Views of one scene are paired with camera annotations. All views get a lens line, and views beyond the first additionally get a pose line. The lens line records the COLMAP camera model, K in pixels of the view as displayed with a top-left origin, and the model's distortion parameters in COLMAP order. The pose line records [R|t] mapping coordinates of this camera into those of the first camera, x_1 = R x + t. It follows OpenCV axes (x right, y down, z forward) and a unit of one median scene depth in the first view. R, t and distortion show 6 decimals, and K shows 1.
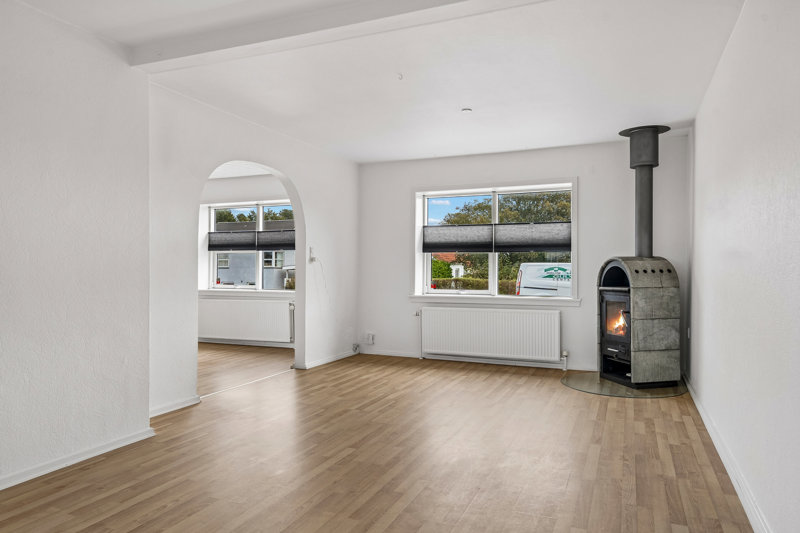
lens RADIAL K [[525.3, 0, 399.8], [0, 525.3, 266.0], [0, 0, 1]] dist [-0.001708, -0.000269]
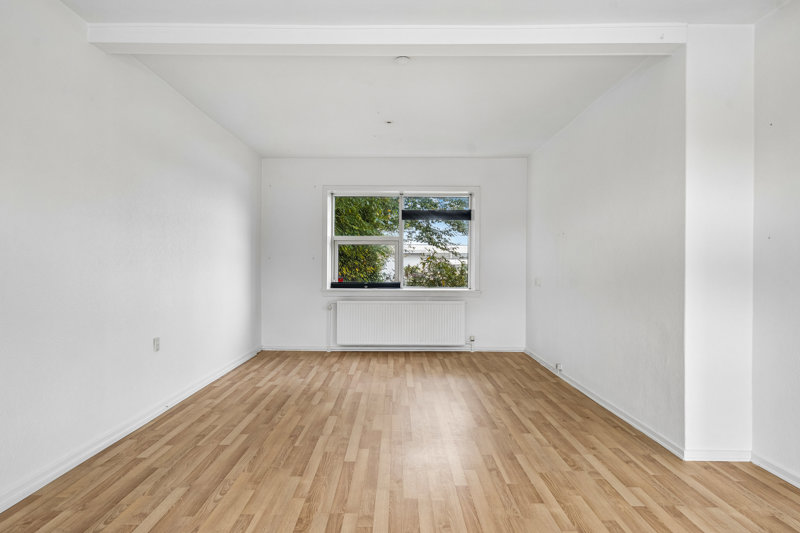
lens RADIAL K [[476.1, 0, 399.7], [0, 476.1, 268.0], [0, 0, 1]] dist [0.001985, -0.000424]
pose [[-0.912793, -0.006787, -0.408367, 0.360398], [-0.006221, 0.999977, -0.002713, 0.015142], [0.408376, 0.000064, -0.912814, 1.958019]]
